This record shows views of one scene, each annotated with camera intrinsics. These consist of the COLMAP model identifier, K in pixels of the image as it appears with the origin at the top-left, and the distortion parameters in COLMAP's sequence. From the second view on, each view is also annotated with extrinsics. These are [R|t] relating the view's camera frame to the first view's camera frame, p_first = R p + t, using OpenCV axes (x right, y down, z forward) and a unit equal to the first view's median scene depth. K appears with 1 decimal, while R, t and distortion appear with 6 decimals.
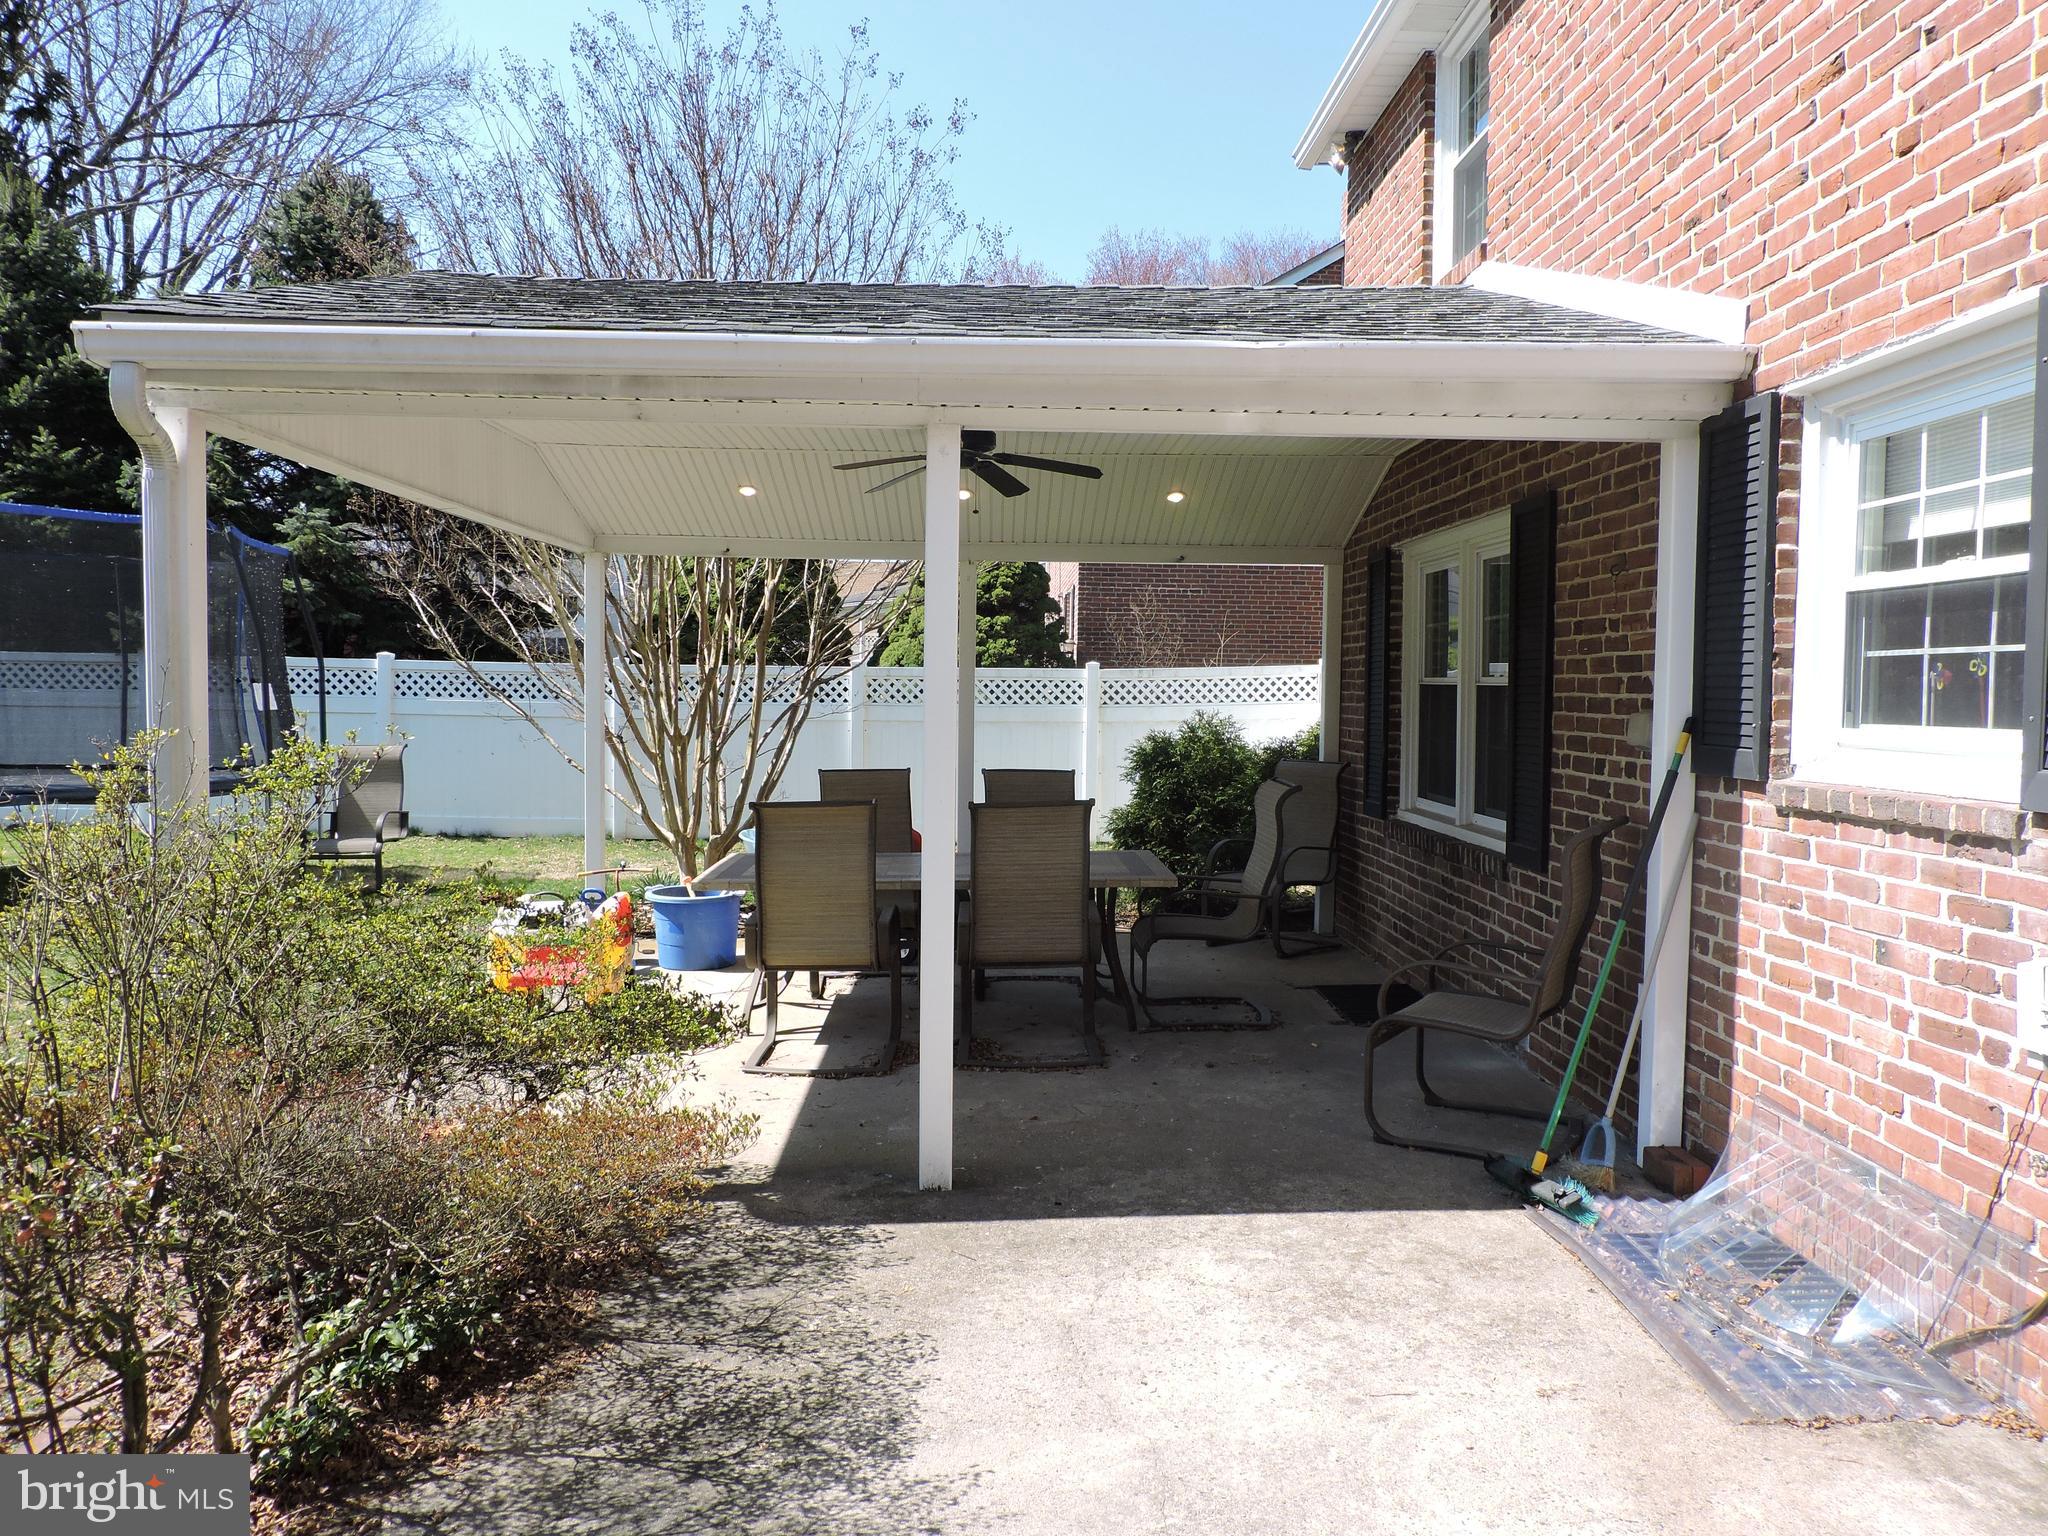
lens RADIAL K [[1458.7, 0, 1025.6], [0, 1458.7, 763.0], [0, 0, 1]] dist [-0.023565, 0.007203]
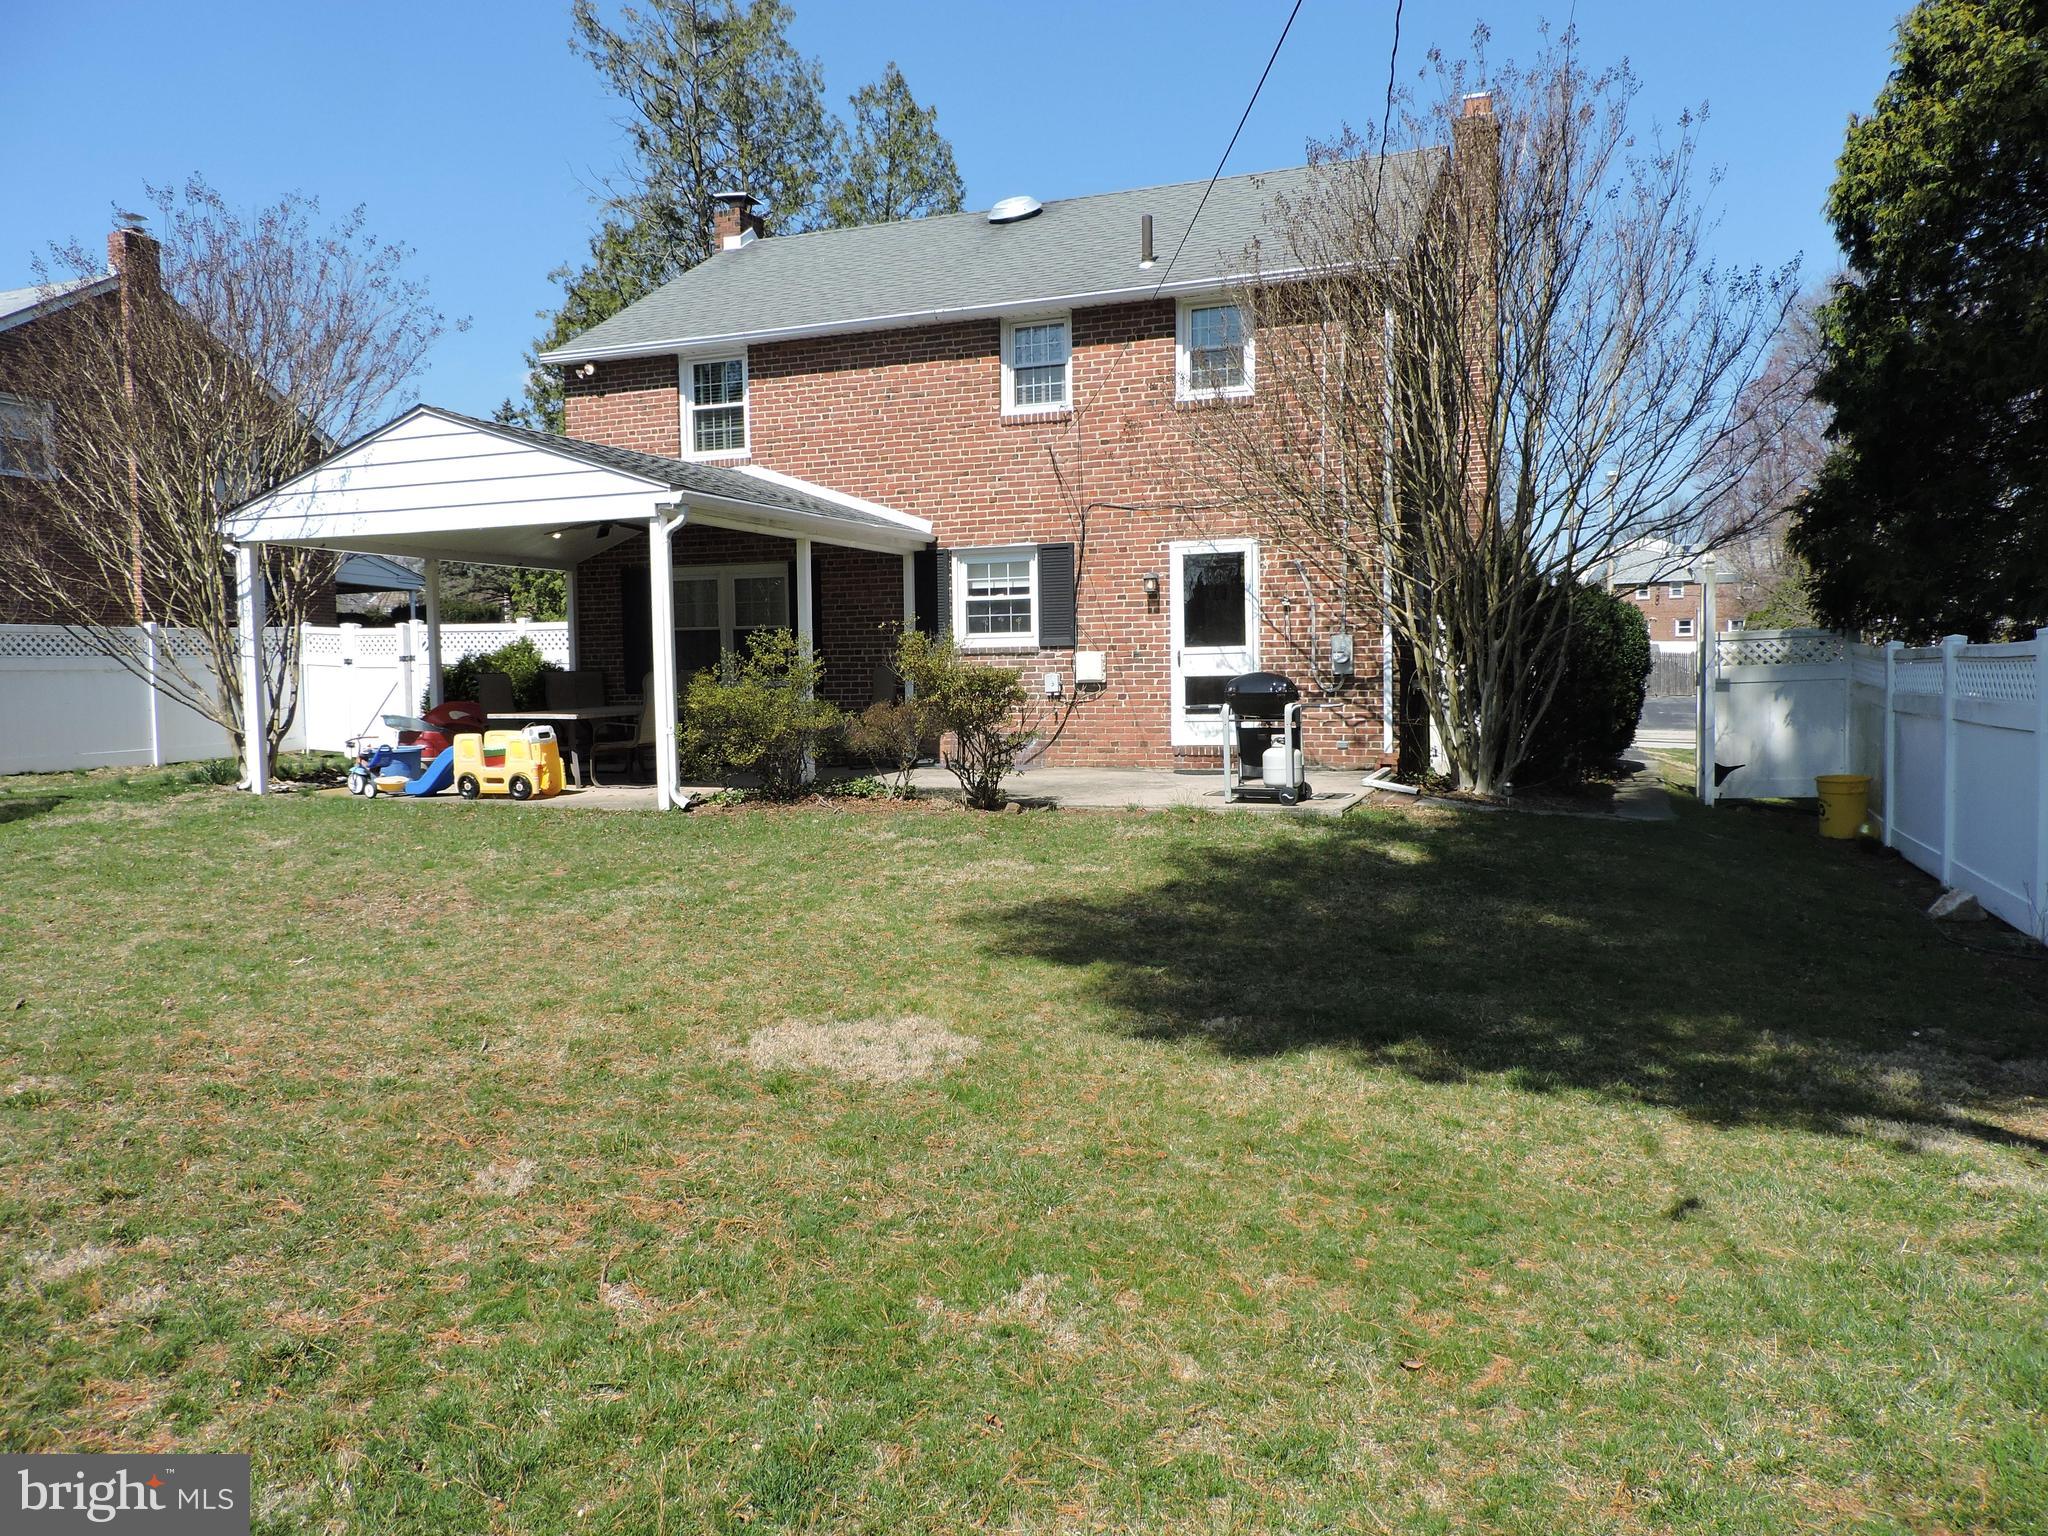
lens RADIAL K [[1458.7, 0, 1023.4], [0, 1458.7, 765.6], [0, 0, 1]] dist [-0.023565, 0.007203]
pose [[0.375064, -0.070745, 0.924295, -3.182569], [0.062406, 0.996749, 0.050968, 0.144000], [-0.924896, 0.038565, 0.378260, -0.677439]]
